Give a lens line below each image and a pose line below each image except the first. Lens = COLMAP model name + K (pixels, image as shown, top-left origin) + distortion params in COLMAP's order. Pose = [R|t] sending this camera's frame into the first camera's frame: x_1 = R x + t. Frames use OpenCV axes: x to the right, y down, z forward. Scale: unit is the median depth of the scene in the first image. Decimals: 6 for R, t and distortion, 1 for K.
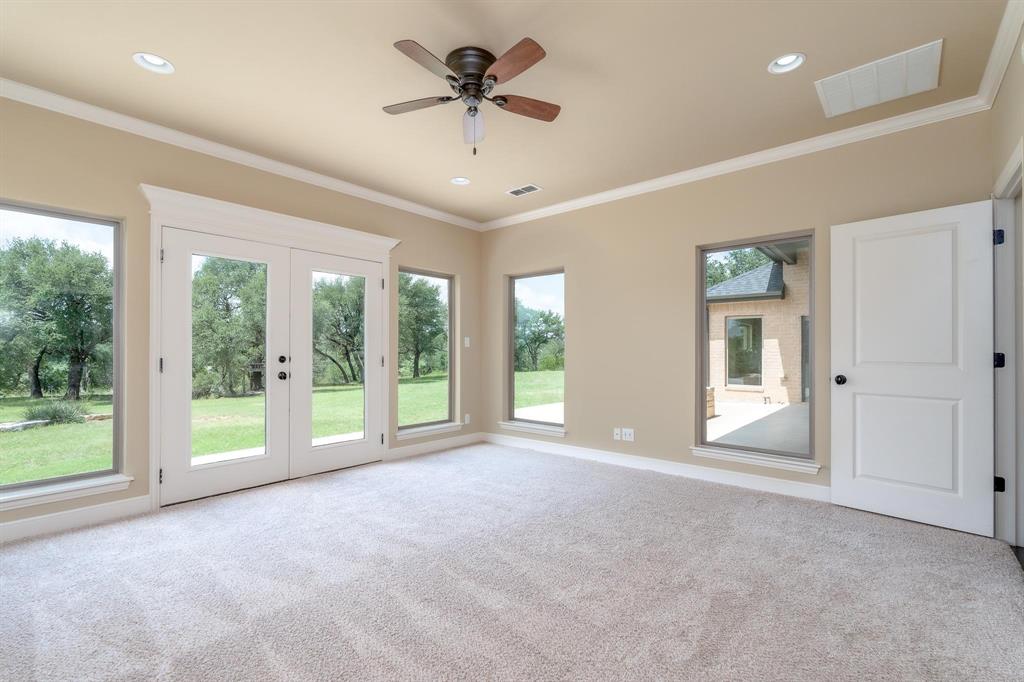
lens RADIAL K [[457.2, 0, 502.2], [0, 457.2, 349.5], [0, 0, 1]] dist [-0.002015, 0.000012]
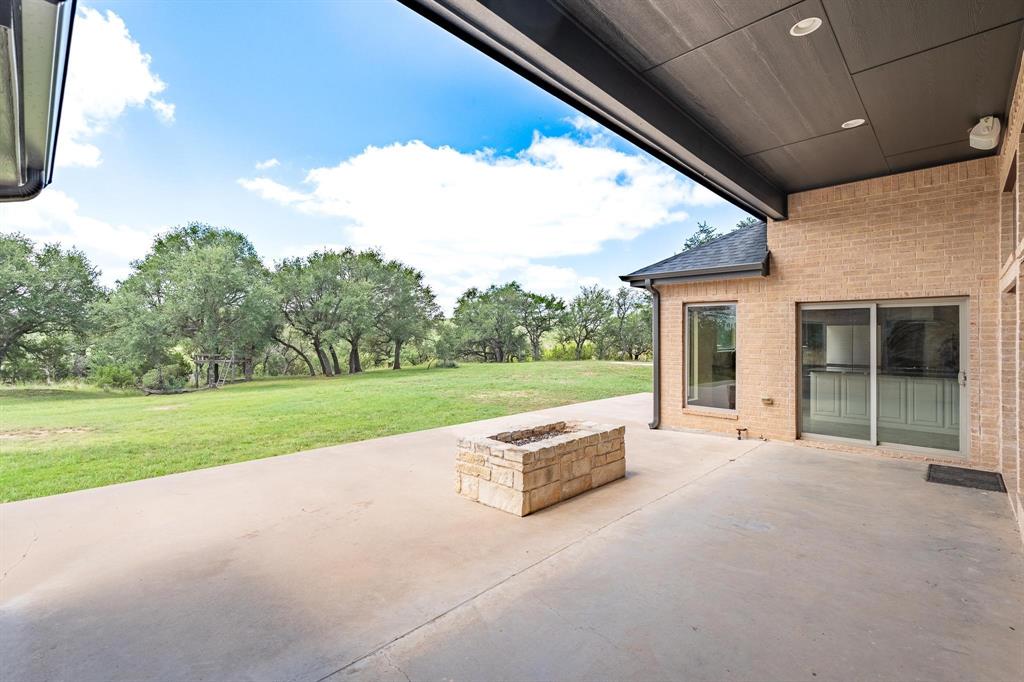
lens RADIAL K [[457.2, 0, 511.1], [0, 457.2, 335.1], [0, 0, 1]] dist [-0.002015, 0.000012]
pose [[0.998942, 0.005537, -0.045662, 0.658192], [-0.005474, 0.999984, 0.001503, -0.061794], [0.045670, -0.001251, 0.998956, 0.797977]]
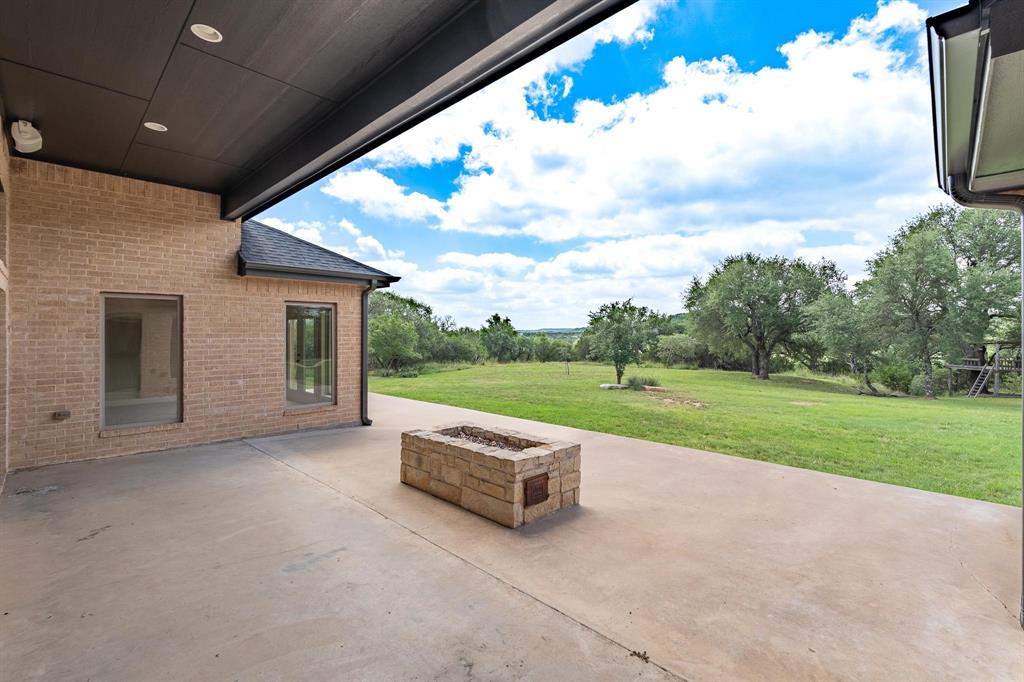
lens RADIAL K [[457.2, 0, 505.4], [0, 457.2, 336.3], [0, 0, 1]] dist [-0.002015, 0.000012]
pose [[-0.057780, 0.006261, -0.998310, 1.281266], [0.003285, 0.999976, 0.006081, -0.066100], [0.998324, -0.002928, -0.057799, 1.490865]]
